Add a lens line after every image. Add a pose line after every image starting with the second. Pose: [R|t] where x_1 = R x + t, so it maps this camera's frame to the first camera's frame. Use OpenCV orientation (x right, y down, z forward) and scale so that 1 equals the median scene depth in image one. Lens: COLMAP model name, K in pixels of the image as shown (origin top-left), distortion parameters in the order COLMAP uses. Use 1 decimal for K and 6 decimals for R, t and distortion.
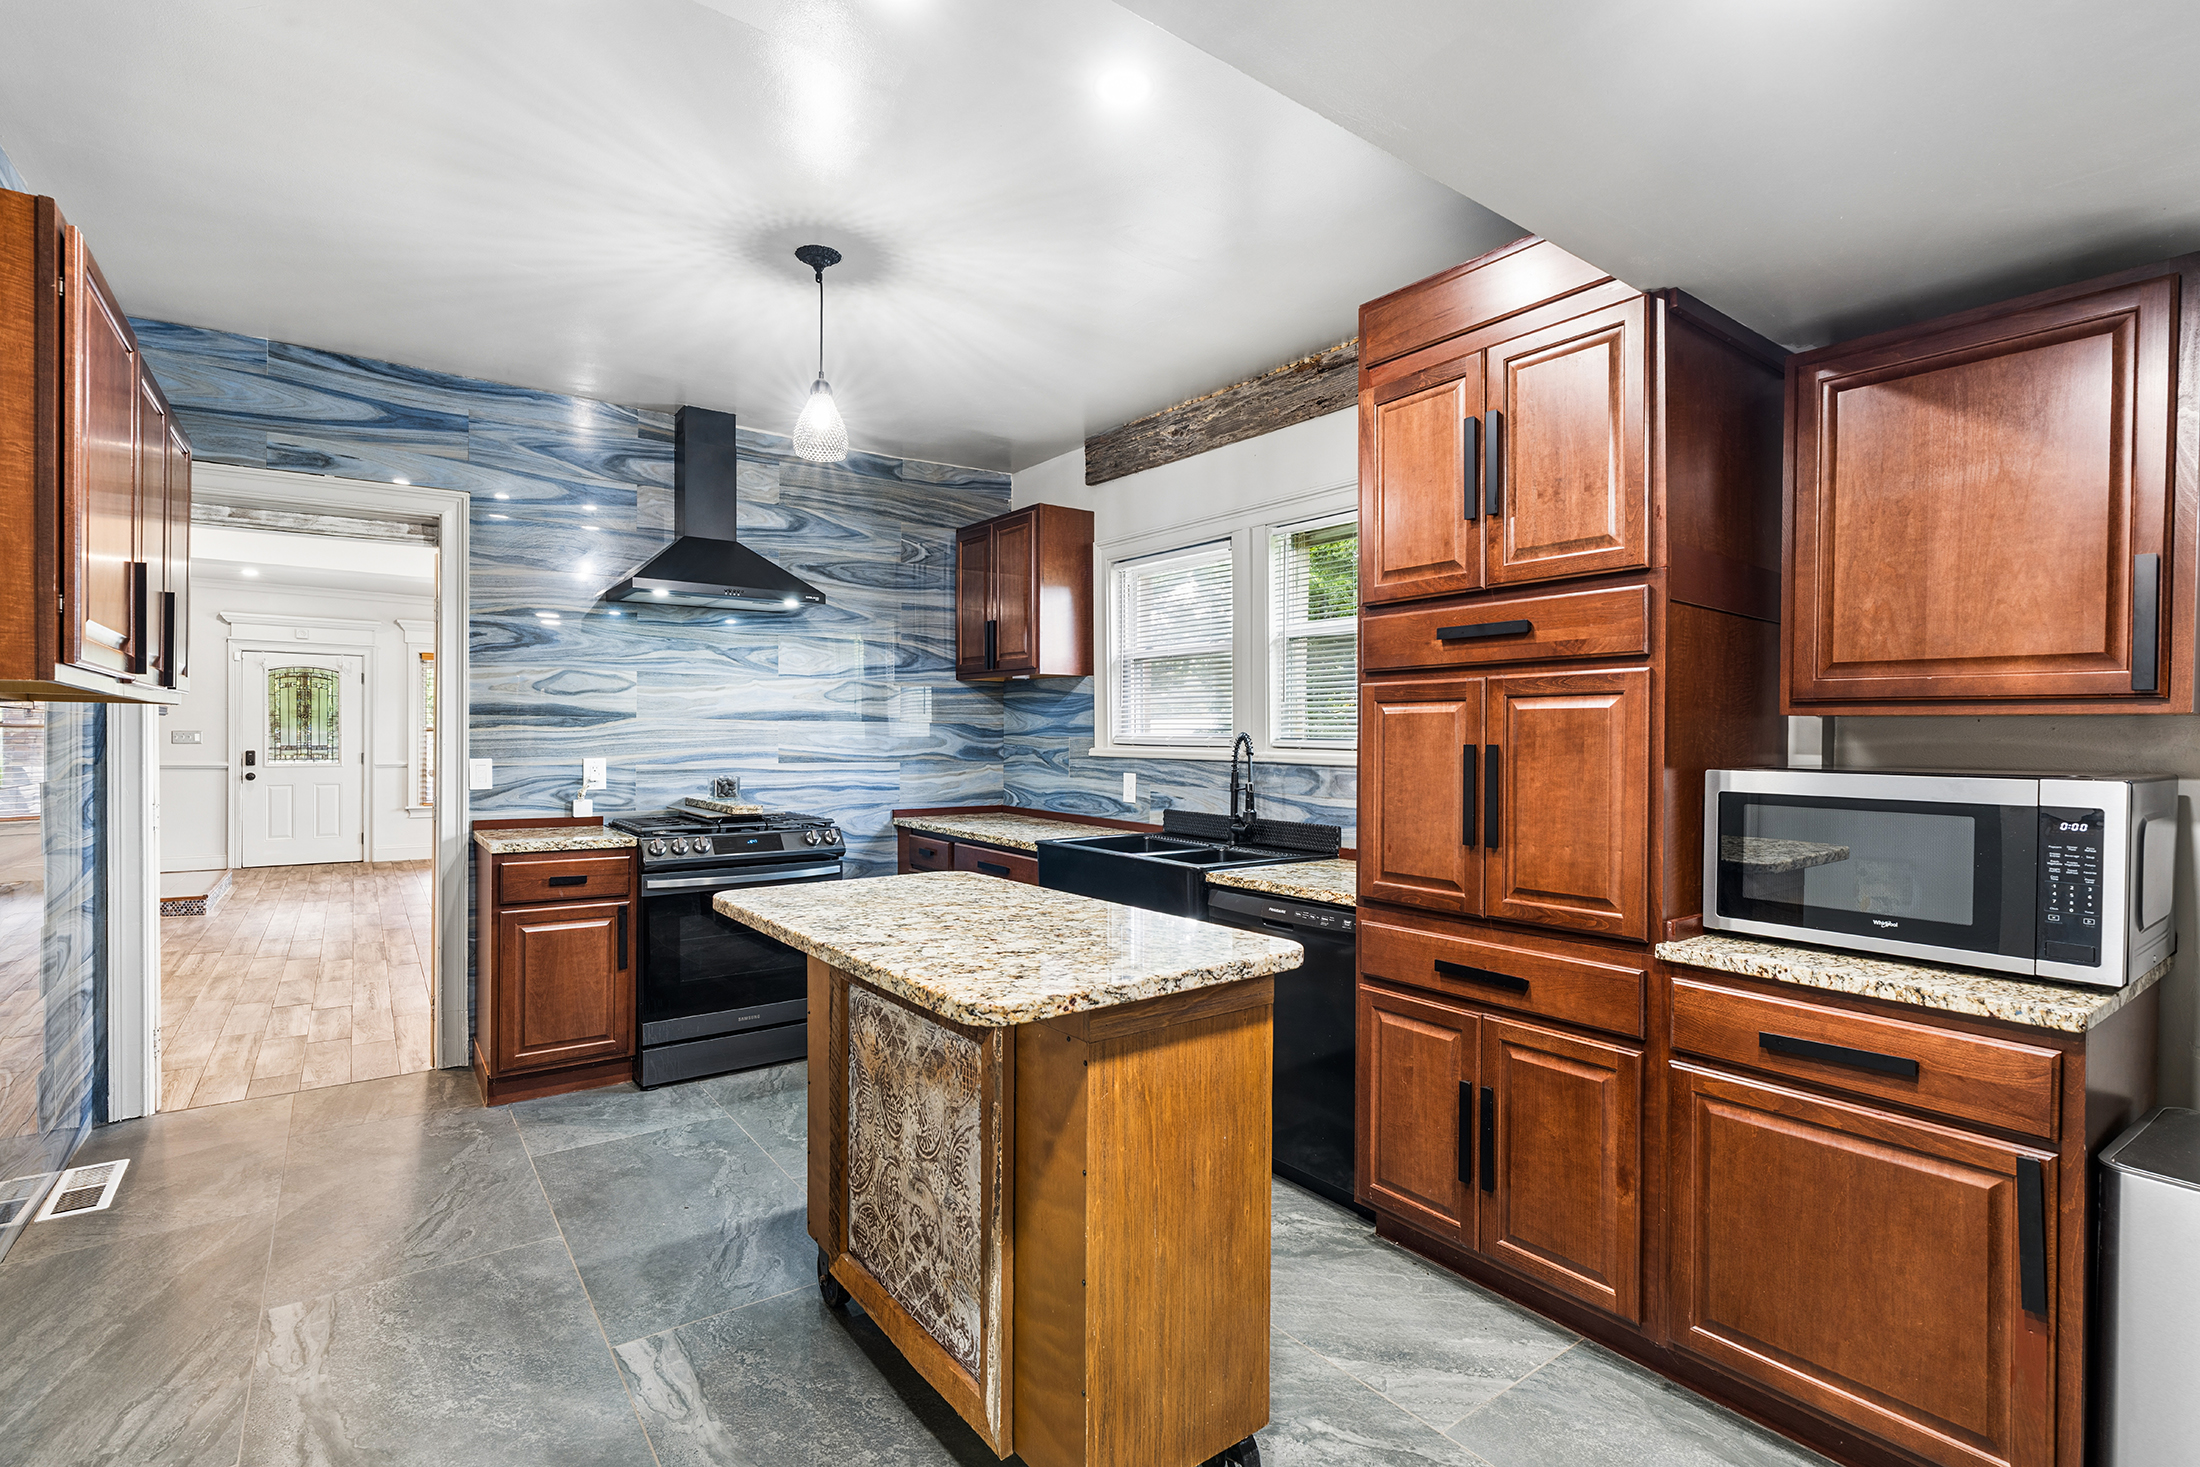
lens RADIAL K [[1006.6, 0, 1091.6], [0, 1006.6, 757.6], [0, 0, 1]] dist [-0.004008, -0.000066]
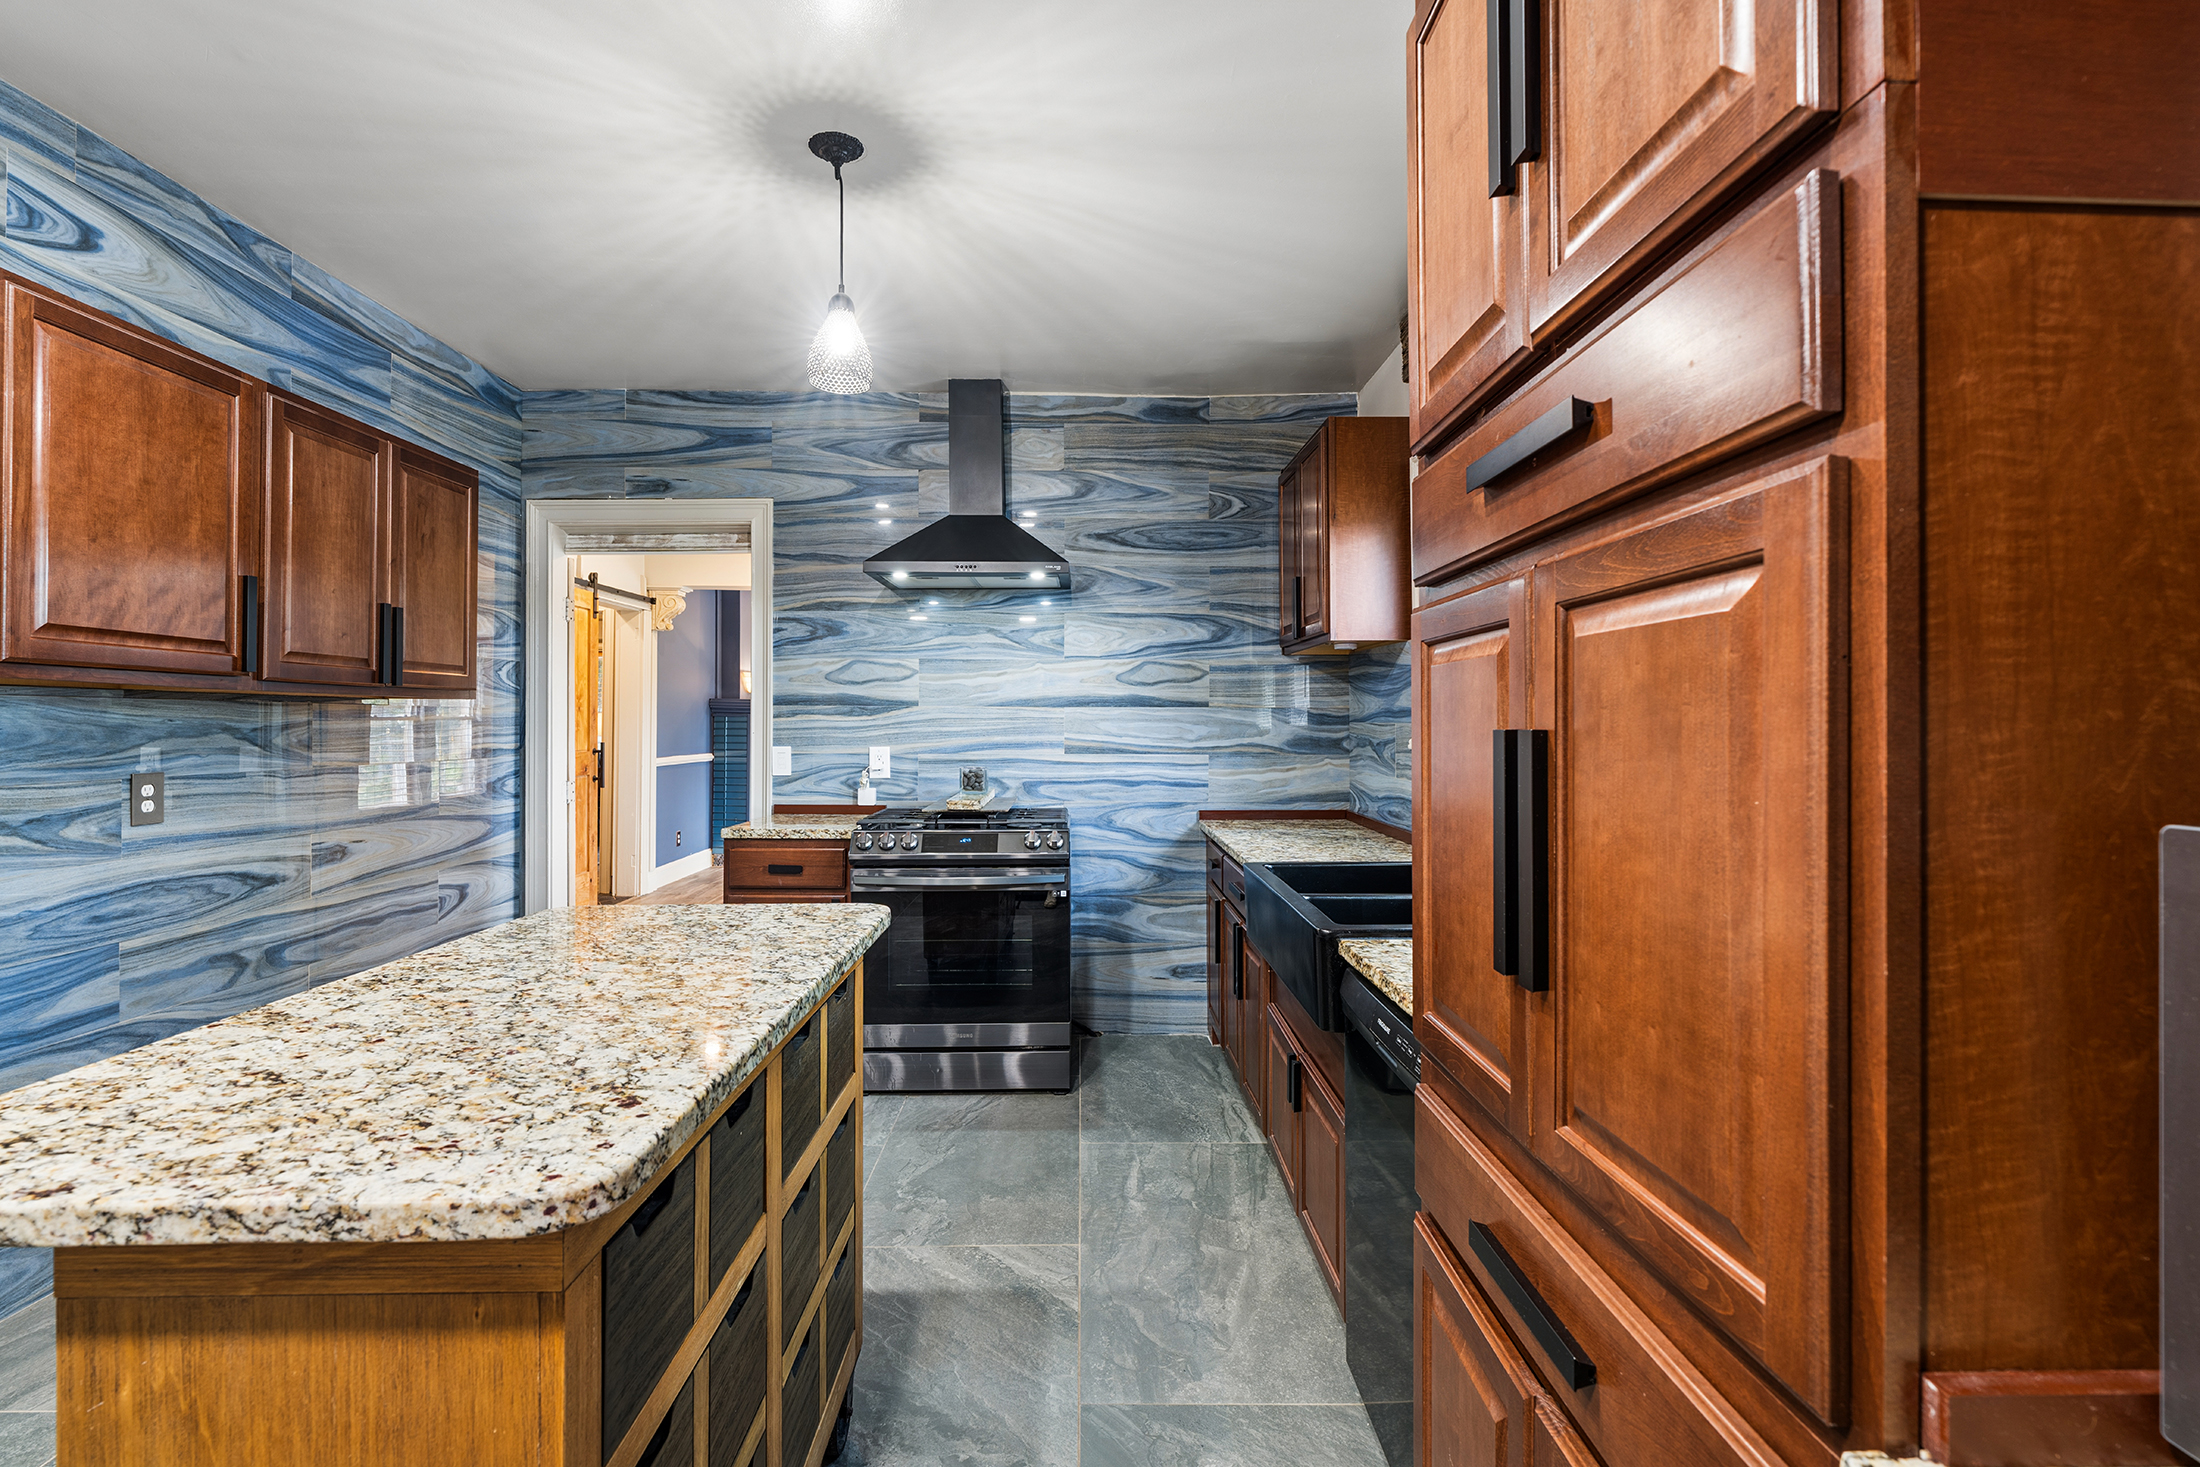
lens RADIAL K [[1000.7, 0, 1100.0], [0, 1000.7, 733.5], [0, 0, 1]] dist [-0.014724, 0.008842]
pose [[0.820971, -0.000062, -0.570970, 0.260802], [-0.008219, 0.999895, -0.011927, -0.002811], [0.570911, 0.014484, 0.820884, 0.310898]]
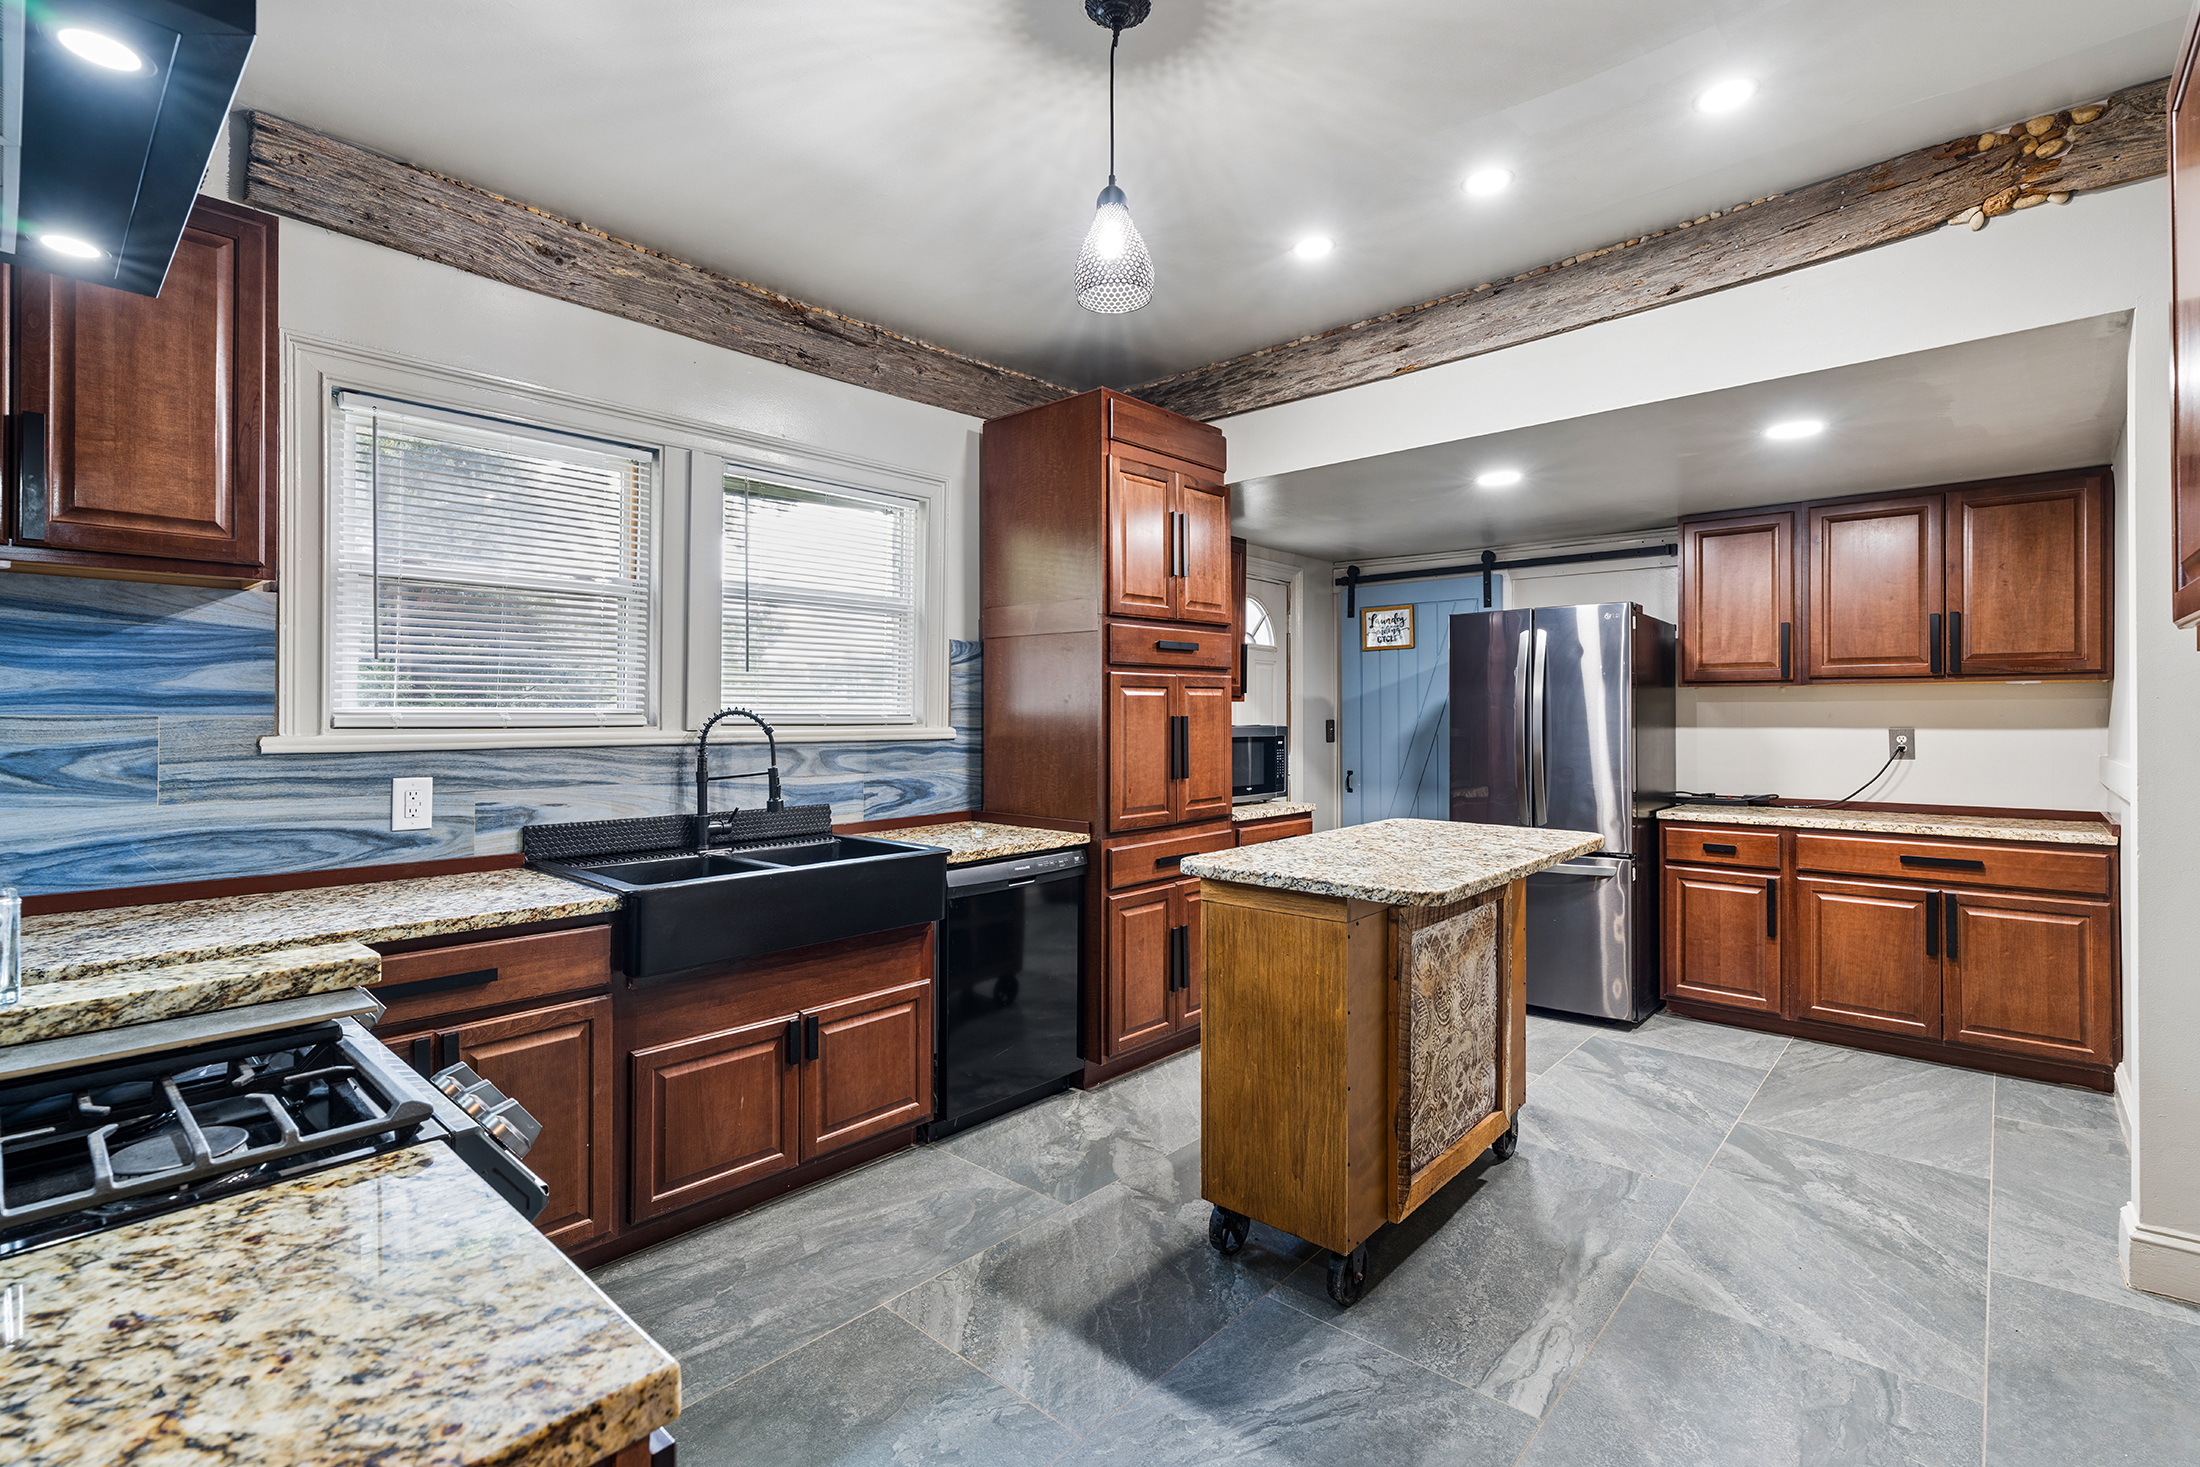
lens RADIAL K [[1020.6, 0, 1084.3], [0, 1020.6, 717.5], [0, 0, 1]] dist [-0.008752, 0.001928]
pose [[-0.198472, -0.009981, 0.980056, -0.646741], [0.021288, 0.999668, 0.014492, -0.020273], [-0.979875, 0.023739, -0.198193, 0.798447]]
